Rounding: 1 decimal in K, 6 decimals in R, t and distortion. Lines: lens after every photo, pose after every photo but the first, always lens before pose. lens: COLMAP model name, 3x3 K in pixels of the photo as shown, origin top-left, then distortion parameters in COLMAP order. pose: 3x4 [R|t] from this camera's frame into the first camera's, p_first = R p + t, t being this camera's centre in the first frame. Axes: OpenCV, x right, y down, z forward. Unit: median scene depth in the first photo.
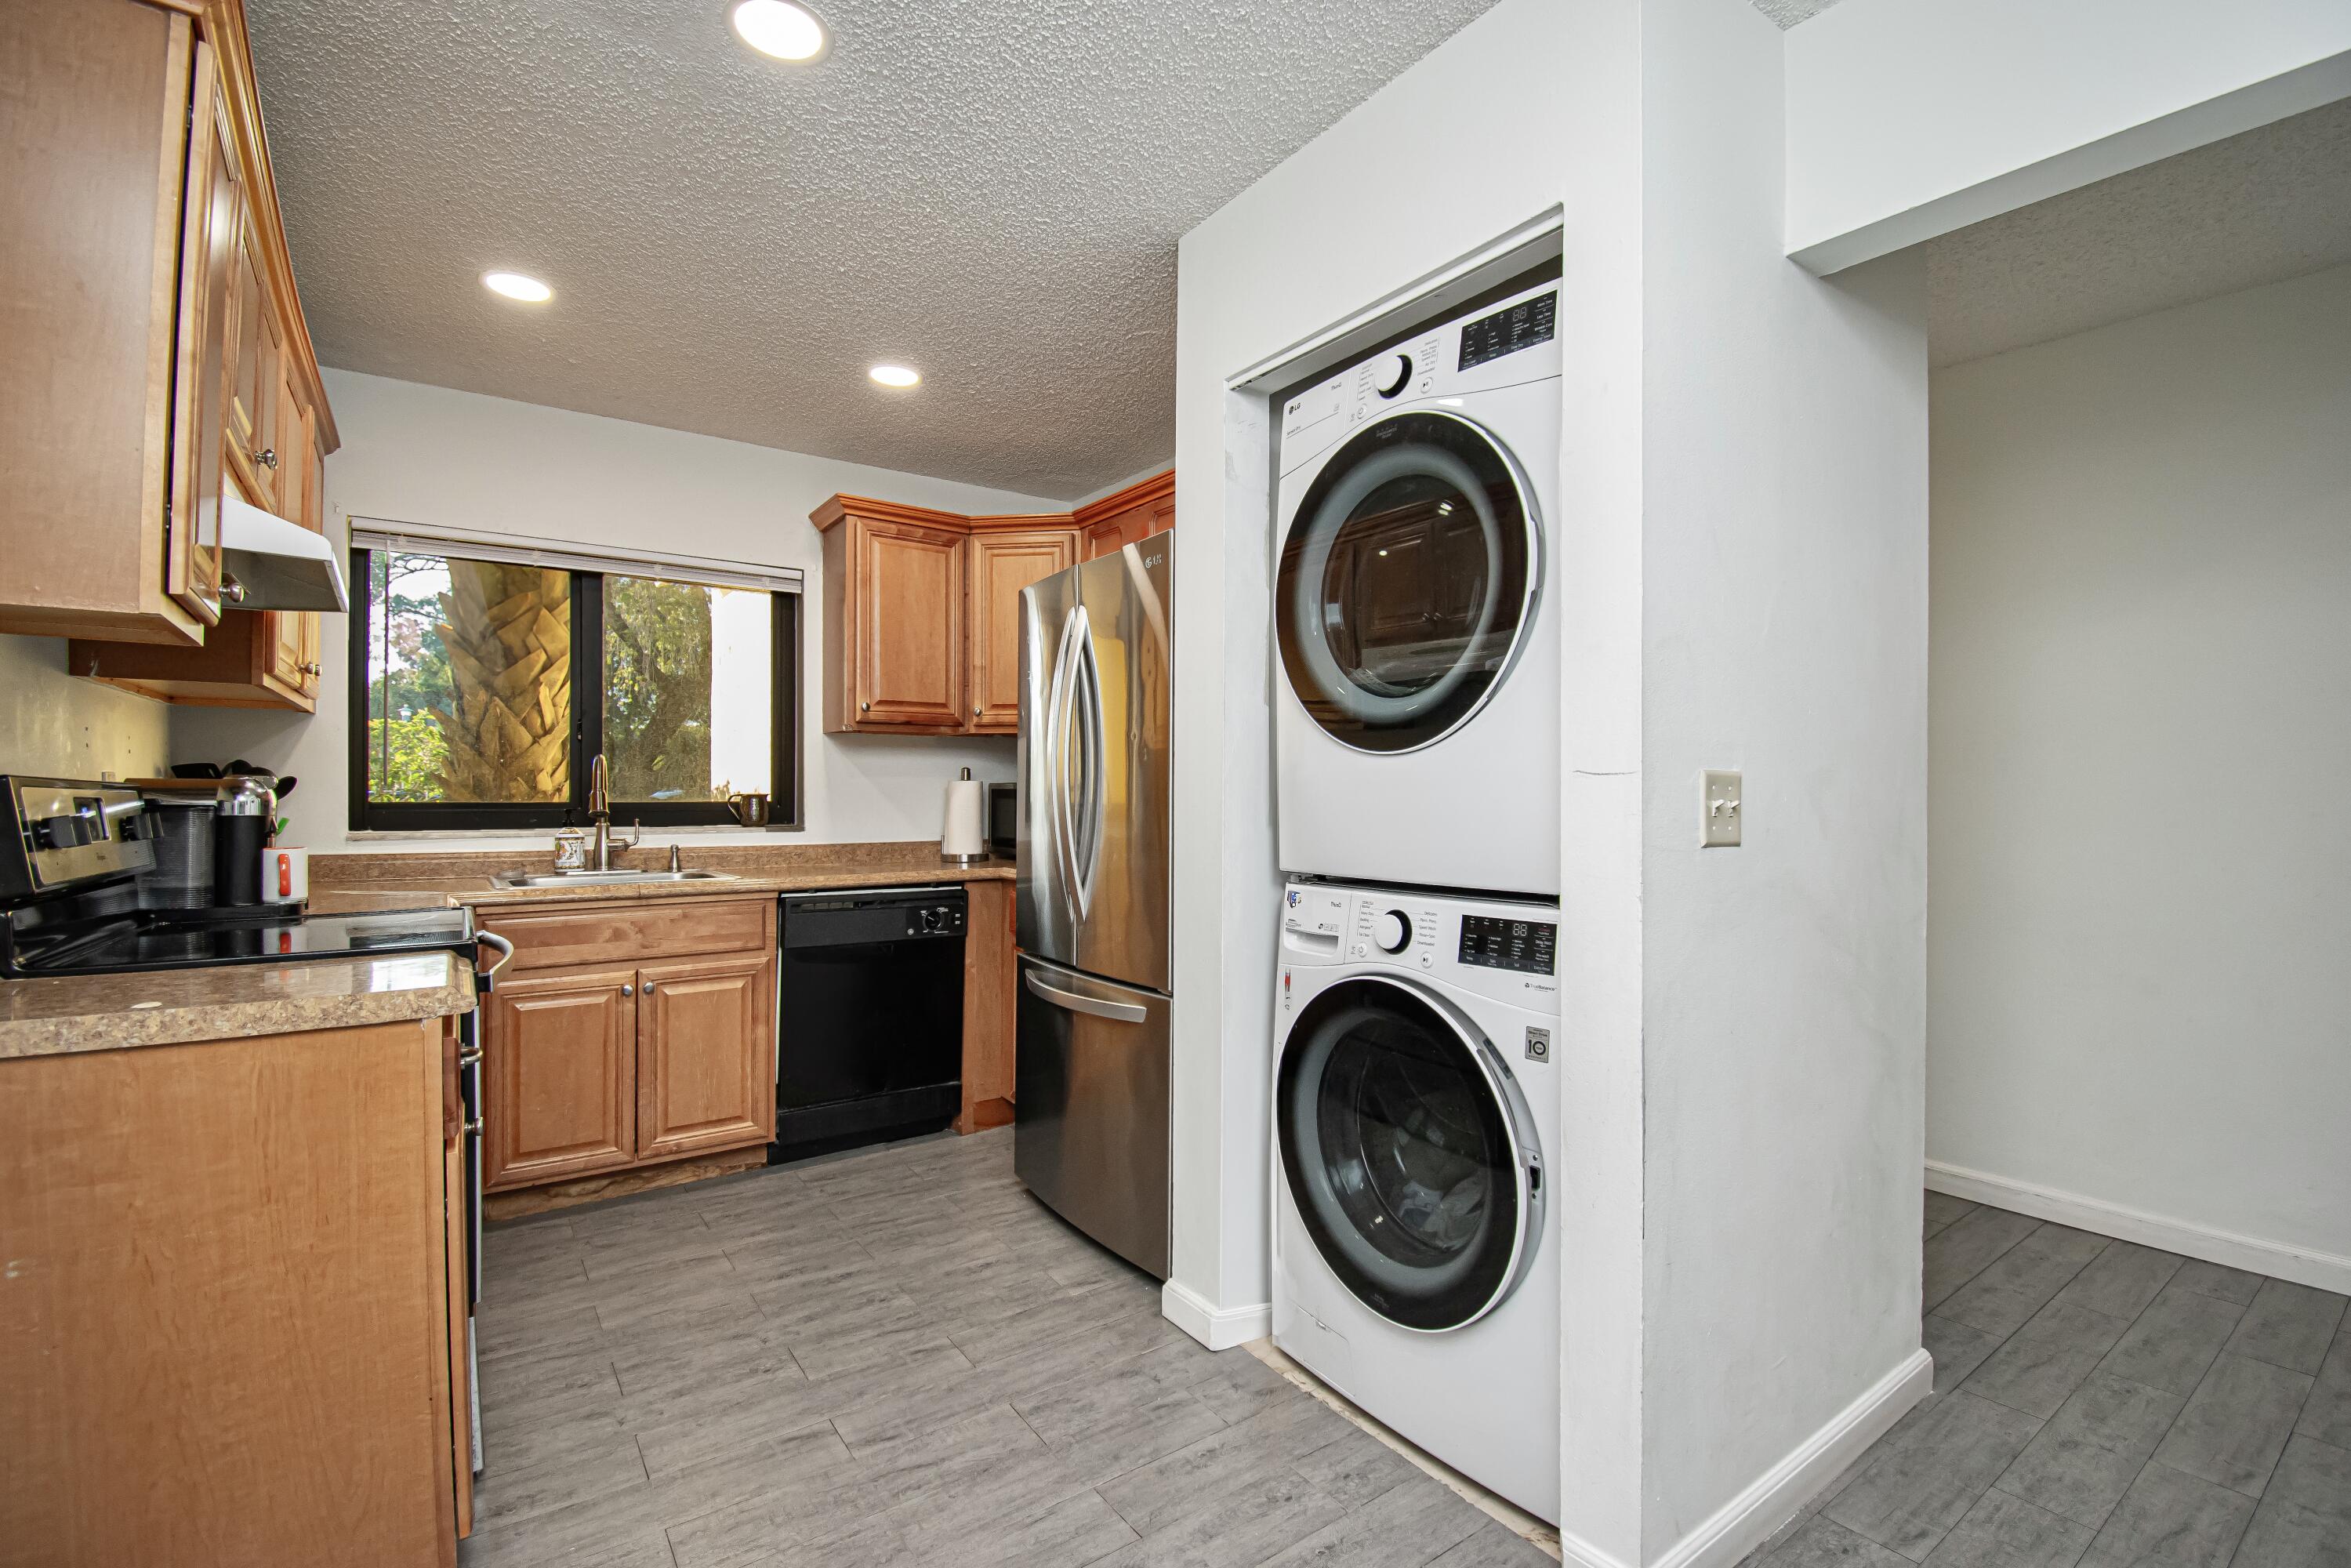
lens RADIAL K [[1042.0, 0, 1203.1], [0, 1042.0, 785.4], [0, 0, 1]] dist [0.007992, -0.017973]
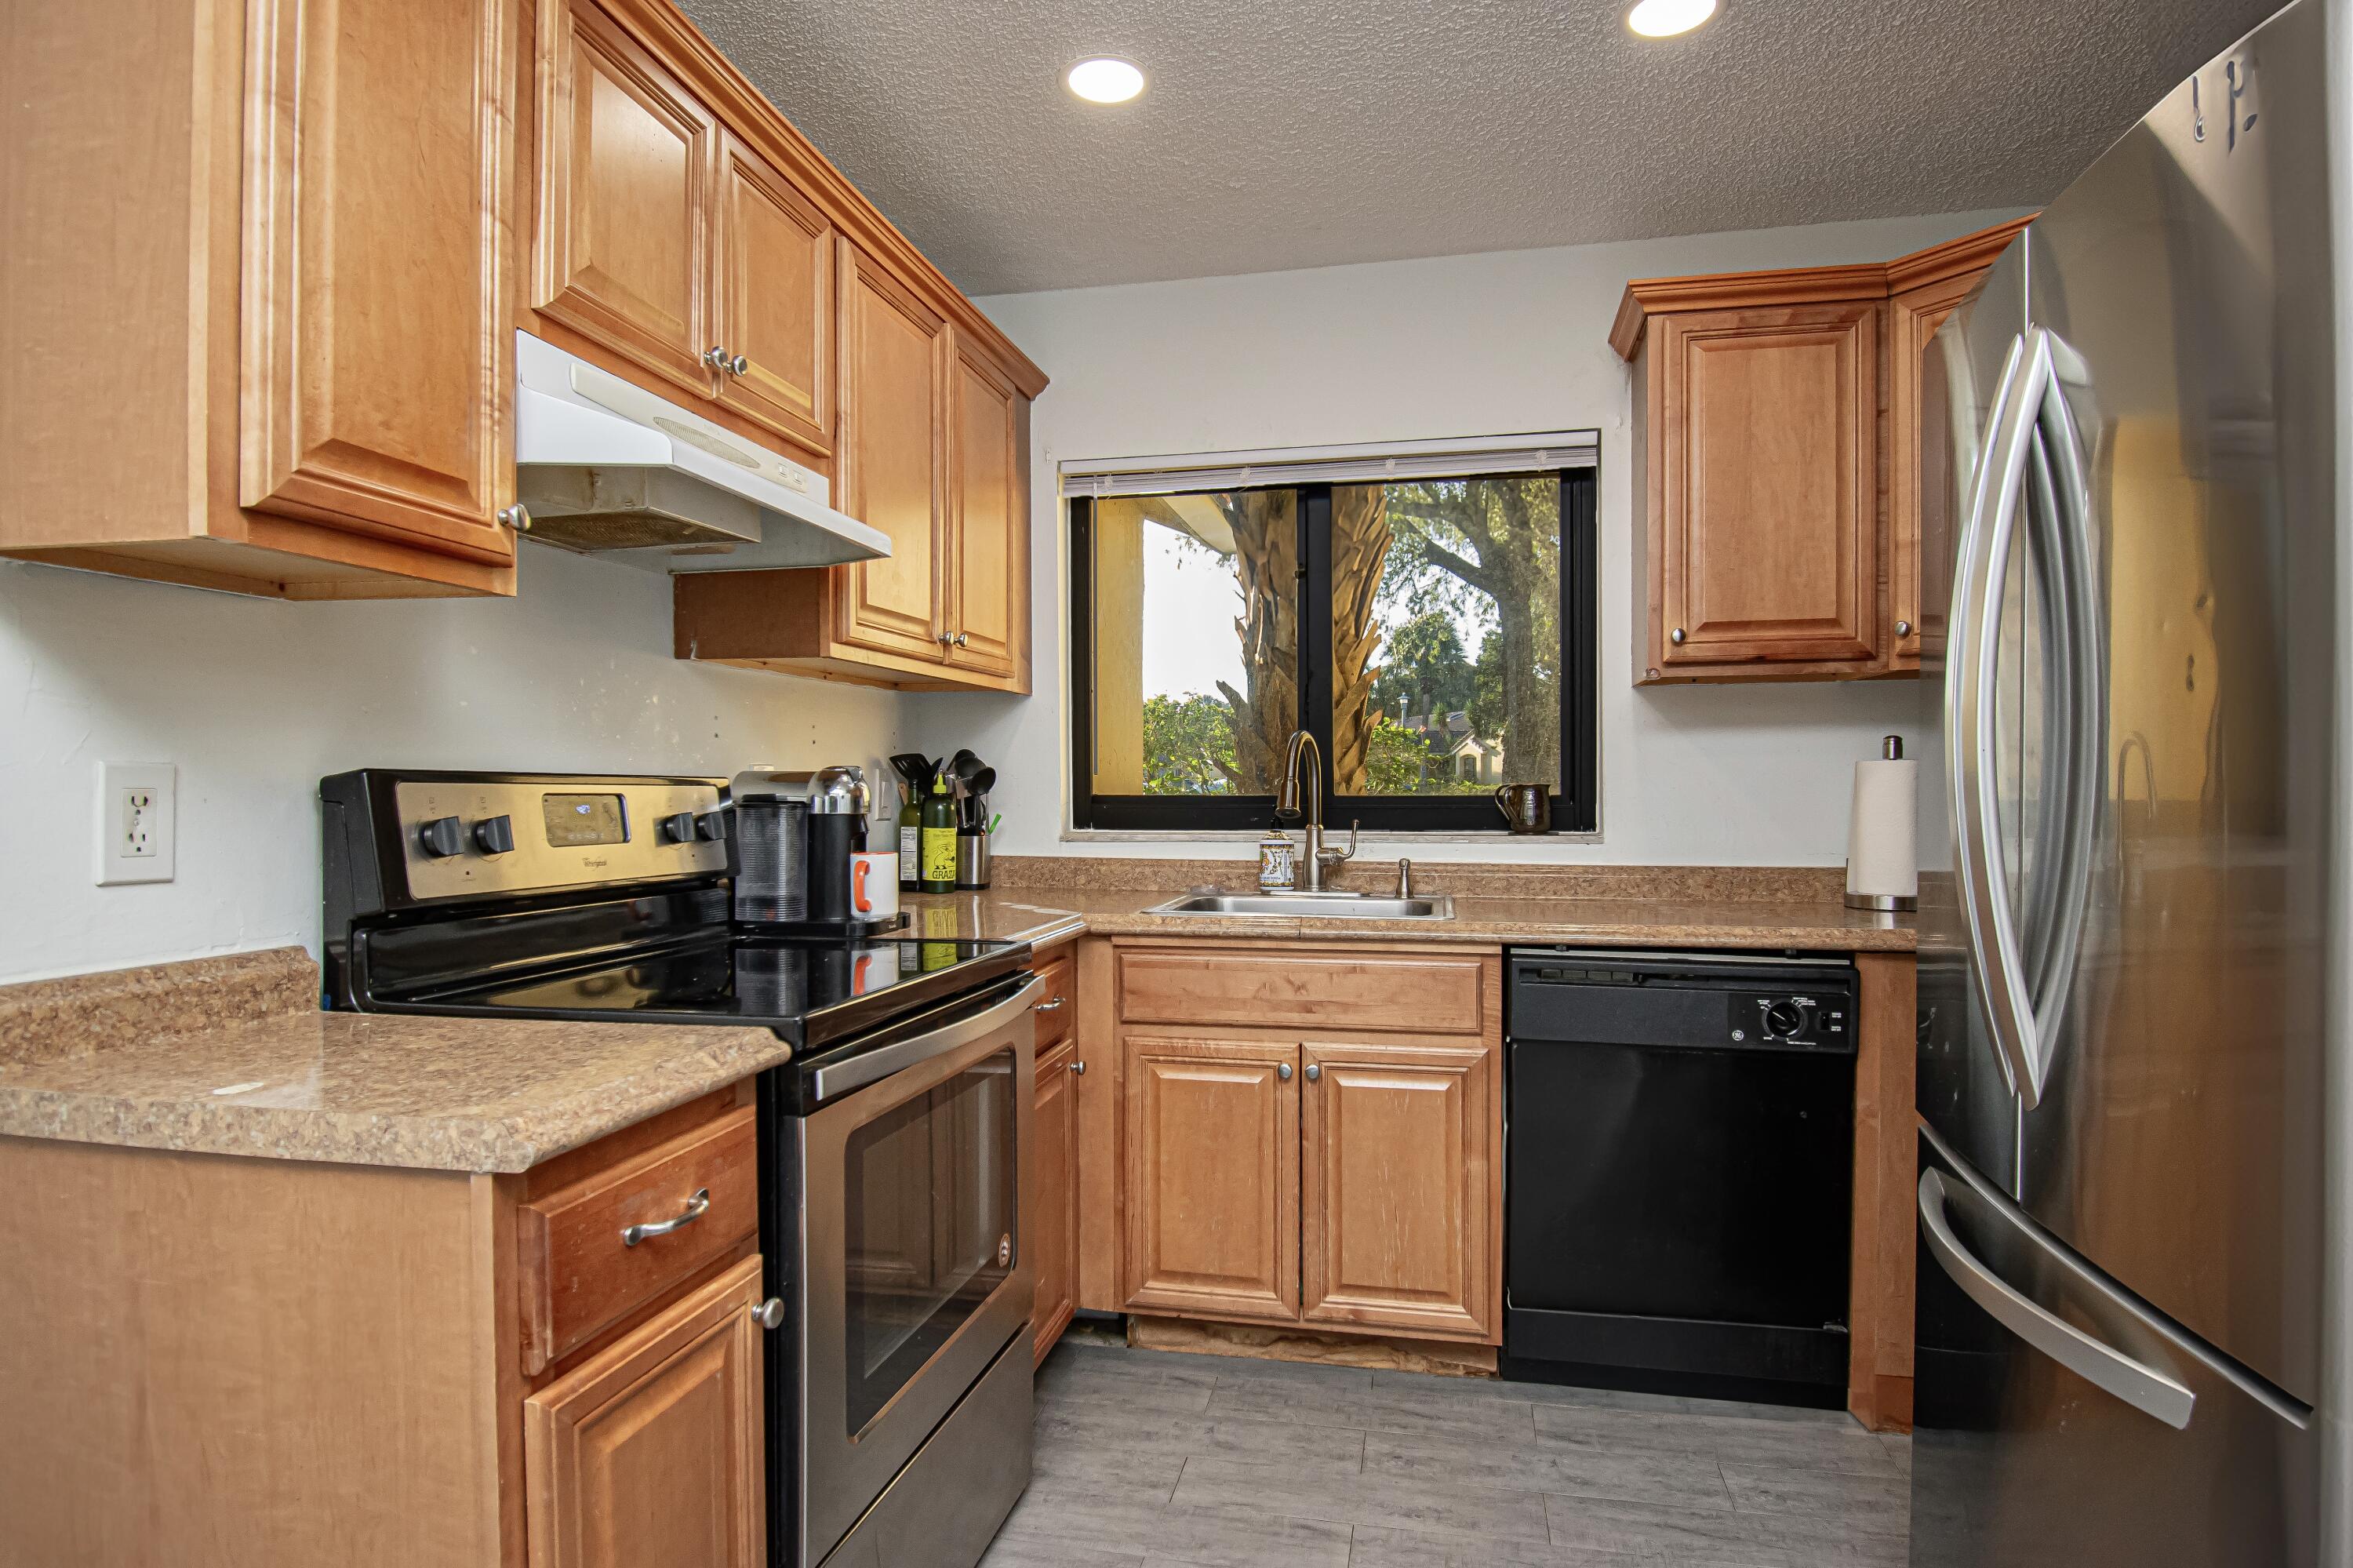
lens RADIAL K [[1267.7, 0, 1198.0], [0, 1267.7, 789.6], [0, 0, 1]] dist [0.007634, -0.018224]
pose [[0.667271, 0.002031, -0.744812, 0.036660], [0.008827, 0.999904, 0.010634, 0.001142], [0.744763, -0.013670, 0.667190, 0.452898]]
